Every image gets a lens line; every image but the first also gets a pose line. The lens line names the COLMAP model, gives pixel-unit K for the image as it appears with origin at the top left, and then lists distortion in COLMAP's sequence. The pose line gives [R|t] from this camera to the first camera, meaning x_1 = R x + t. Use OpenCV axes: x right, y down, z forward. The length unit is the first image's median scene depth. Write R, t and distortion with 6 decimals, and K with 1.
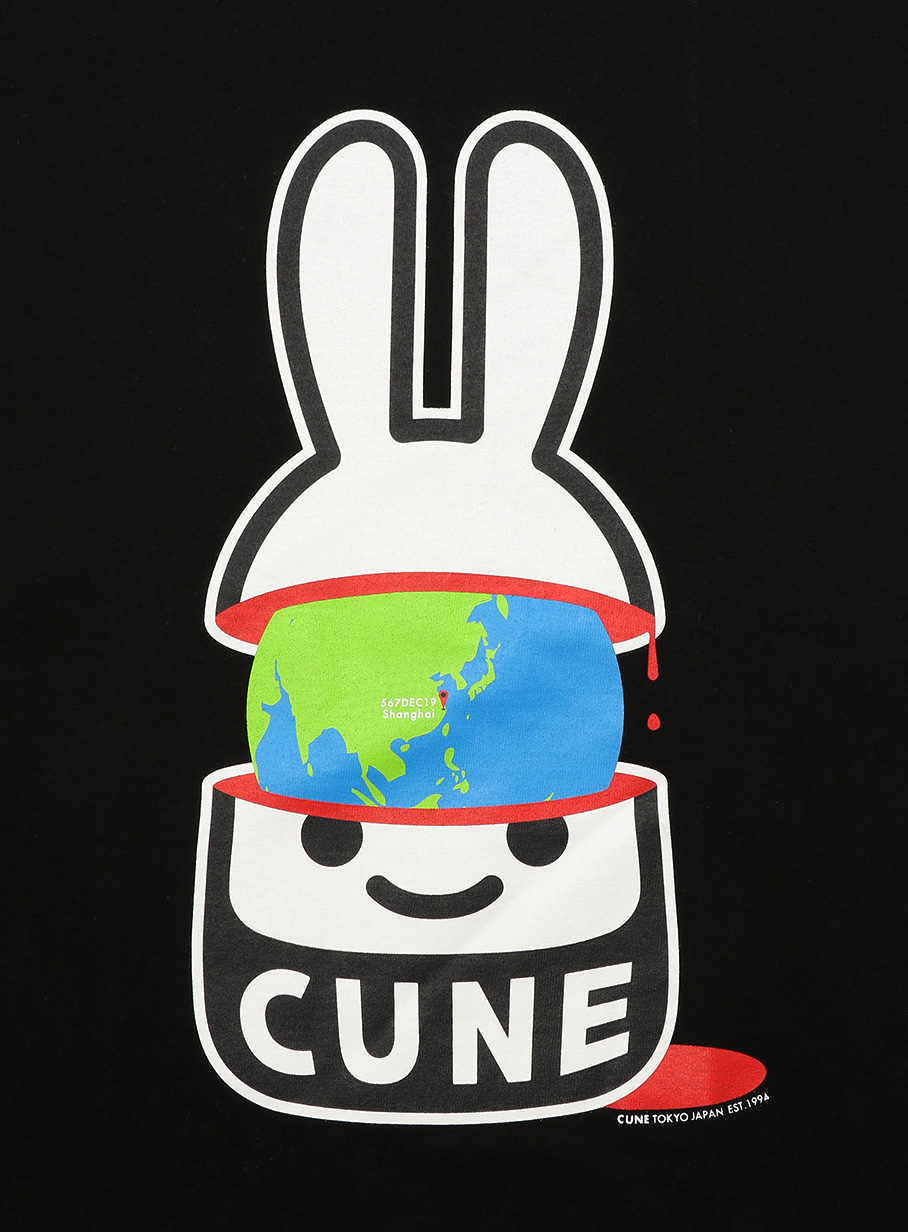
lens RADIAL K [[2046.5, 0, 452.7], [0, 2046.5, 615.7], [0, 0, 1]] dist [0.139325, 0.000000]
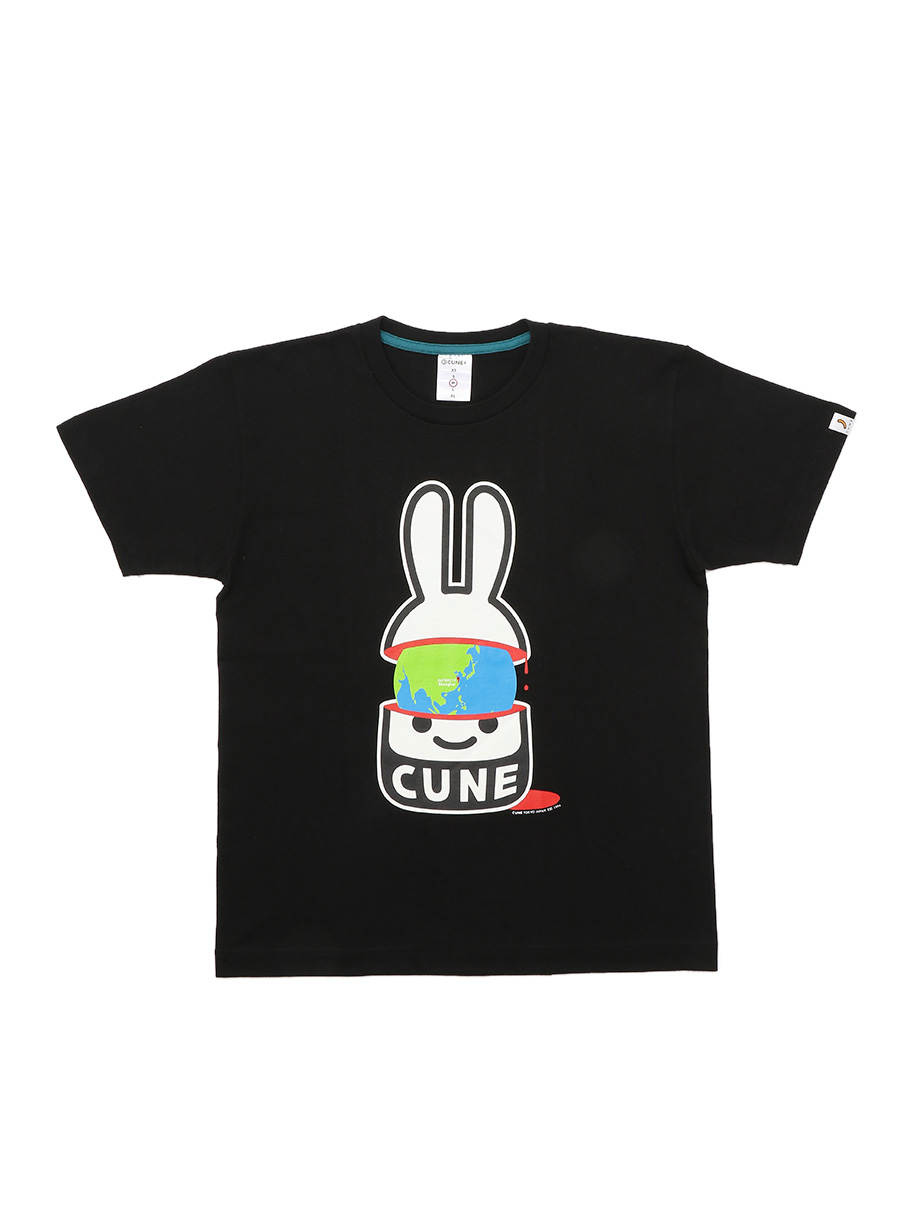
lens RADIAL K [[1290.7, 0, 450.0], [0, 1290.7, 616.2], [0, 0, 1]] dist [-0.009736, 0.000000]
pose [[0.999921, 0.006073, -0.010993, 0.003983], [-0.004981, 0.995287, 0.096842, -0.240926], [0.011530, -0.096780, 0.995239, -0.917574]]
